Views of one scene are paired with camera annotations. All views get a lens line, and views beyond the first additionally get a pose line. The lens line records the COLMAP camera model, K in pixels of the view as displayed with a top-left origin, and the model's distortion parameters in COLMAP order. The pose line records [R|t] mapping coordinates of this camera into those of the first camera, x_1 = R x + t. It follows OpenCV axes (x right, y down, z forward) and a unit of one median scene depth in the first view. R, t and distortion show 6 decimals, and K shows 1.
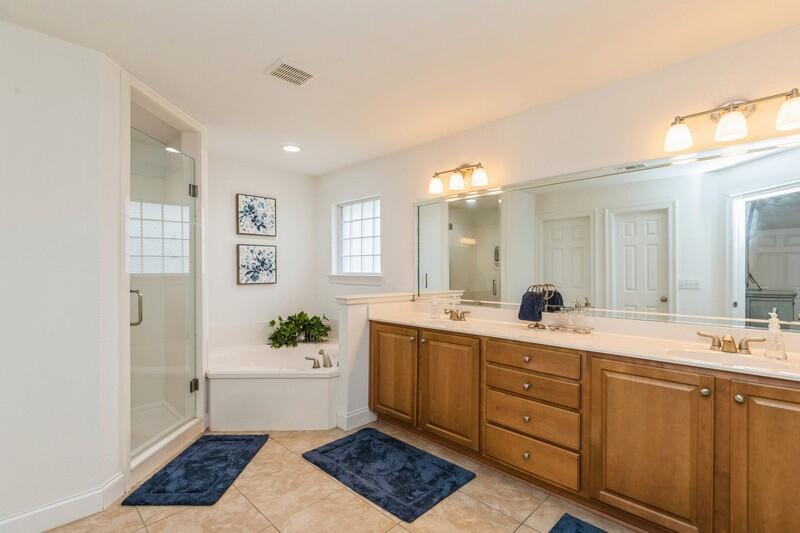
lens RADIAL K [[369.9, 0, 402.5], [0, 369.9, 269.1], [0, 0, 1]] dist [0.005040, -0.002132]
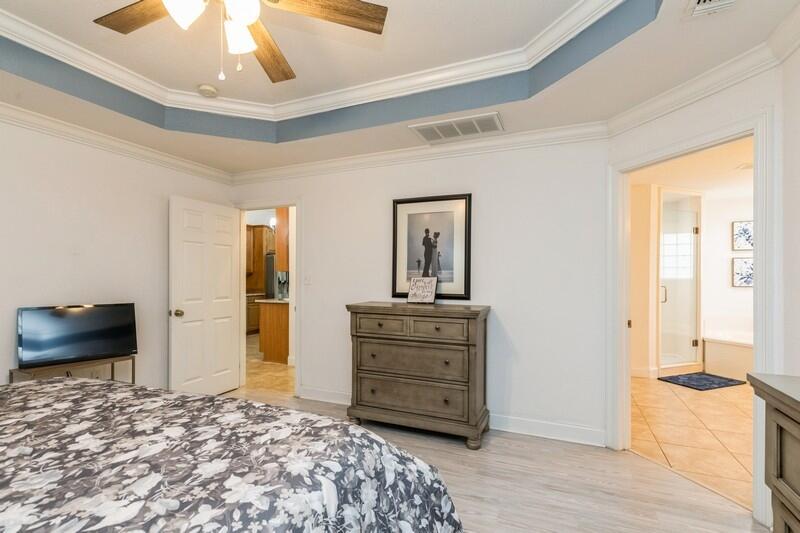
lens RADIAL K [[369.9, 0, 403.2], [0, 369.9, 271.0], [0, 0, 1]] dist [0.005040, -0.002132]
pose [[0.363493, 0.011545, -0.931526, 0.493140], [-0.012255, 0.999896, 0.007611, -0.015755], [0.931516, 0.008649, 0.363596, -0.807292]]
